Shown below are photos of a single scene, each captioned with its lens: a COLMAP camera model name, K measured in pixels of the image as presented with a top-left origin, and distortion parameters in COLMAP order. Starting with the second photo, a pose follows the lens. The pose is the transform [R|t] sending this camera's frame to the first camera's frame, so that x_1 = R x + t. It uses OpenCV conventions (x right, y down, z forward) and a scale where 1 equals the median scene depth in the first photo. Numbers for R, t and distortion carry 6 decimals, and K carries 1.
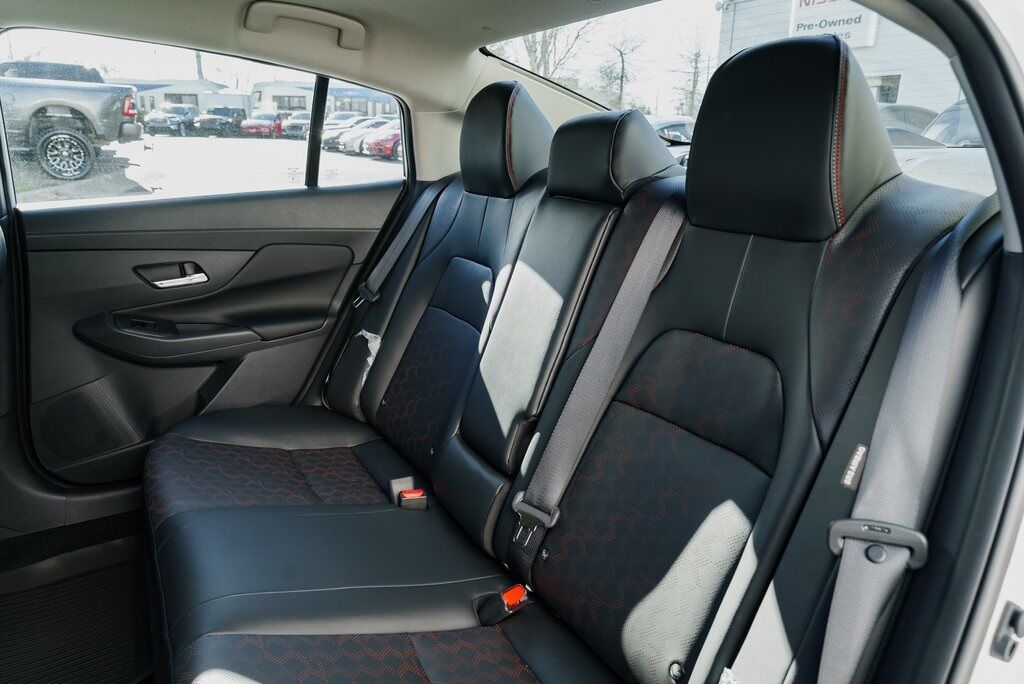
lens RADIAL K [[713.3, 0, 512.0], [0, 713.3, 342.0], [0, 0, 1]] dist [-0.000934, 0.002779]
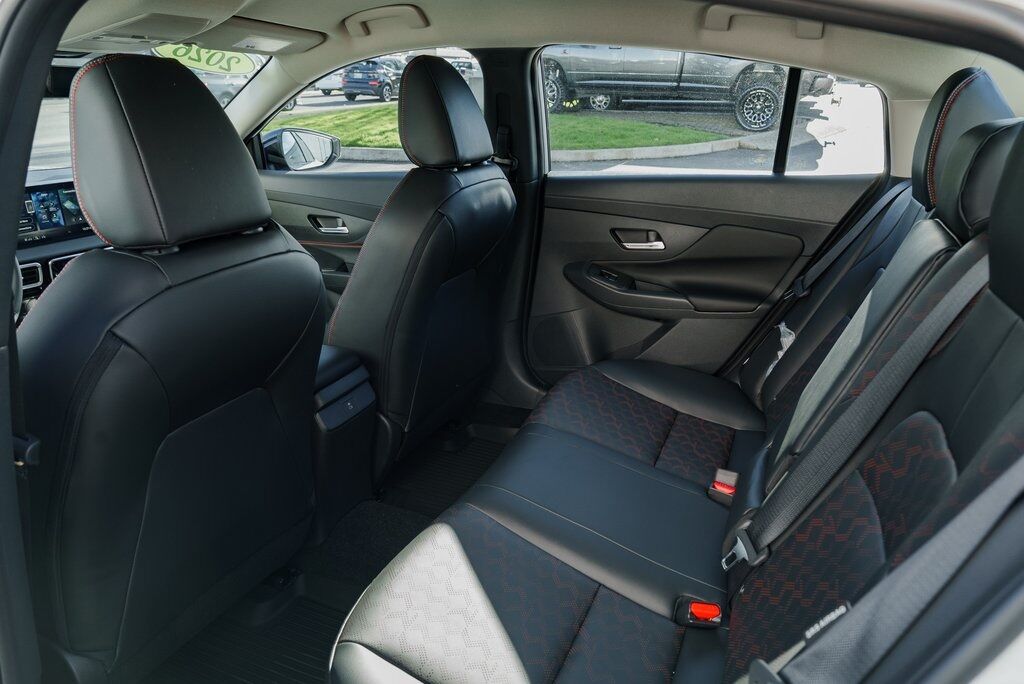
lens RADIAL K [[713.3, 0, 512.0], [0, 713.3, 342.0], [0, 0, 1]] dist [-0.000934, 0.002779]
pose [[0.619142, 0.258773, -0.741417, 0.300970], [-0.209047, 0.964390, 0.162025, -0.073451], [0.756942, 0.054675, 0.651190, 0.071757]]
